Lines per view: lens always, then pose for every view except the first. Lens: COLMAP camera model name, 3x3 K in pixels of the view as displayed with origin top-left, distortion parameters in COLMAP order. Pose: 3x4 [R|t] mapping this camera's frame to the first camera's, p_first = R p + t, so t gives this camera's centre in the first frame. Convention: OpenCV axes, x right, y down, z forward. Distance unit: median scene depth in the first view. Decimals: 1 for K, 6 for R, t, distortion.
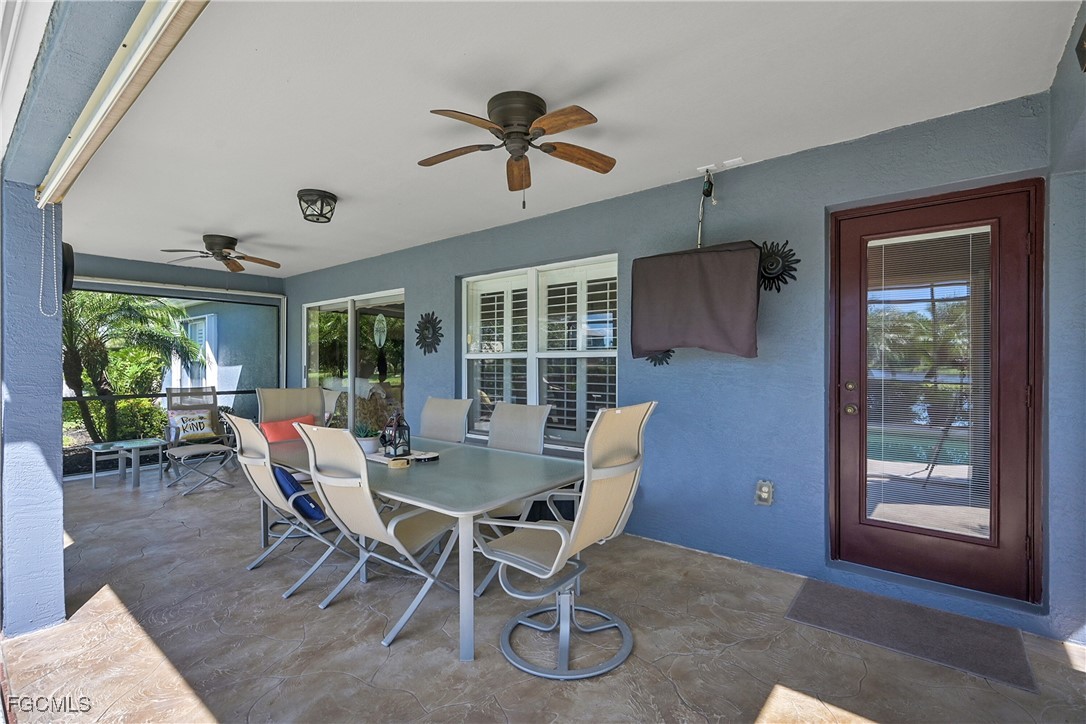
lens RADIAL K [[507.6, 0, 550.8], [0, 507.6, 357.6], [0, 0, 1]] dist [0.001198, 0.000290]
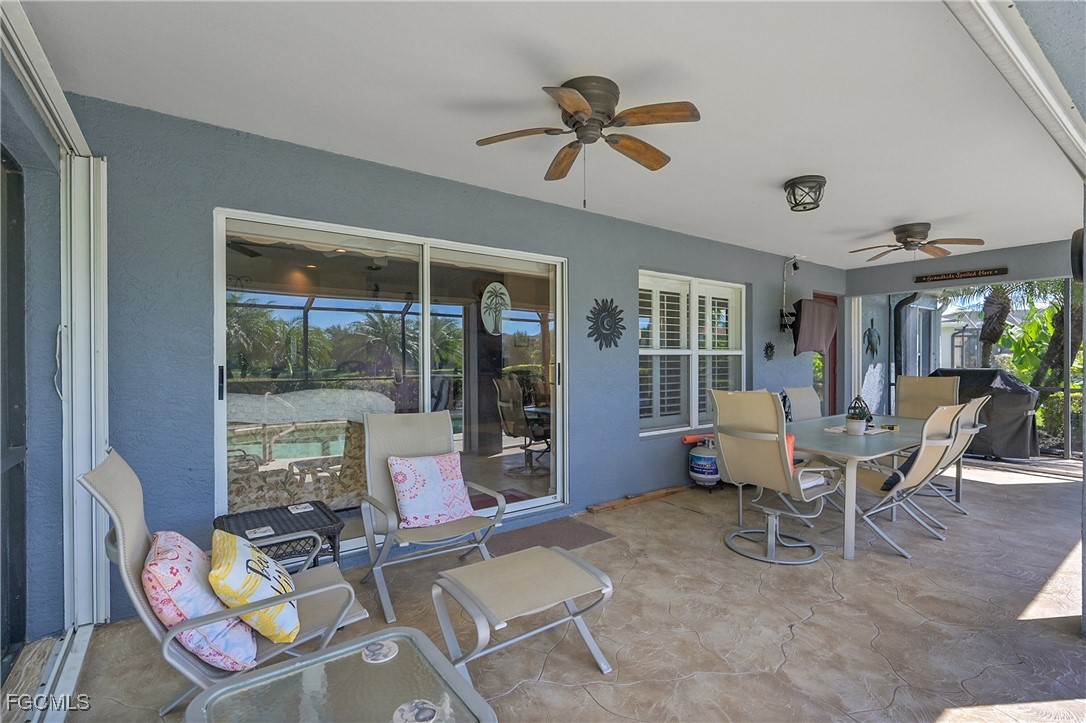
lens RADIAL K [[507.6, 0, 549.5], [0, 507.6, 361.8], [0, 0, 1]] dist [0.001198, 0.000290]
pose [[0.237911, -0.002514, 0.971284, -1.276037], [-0.008436, 0.999954, 0.004654, 0.014312], [-0.971250, -0.009301, 0.237878, 1.058937]]
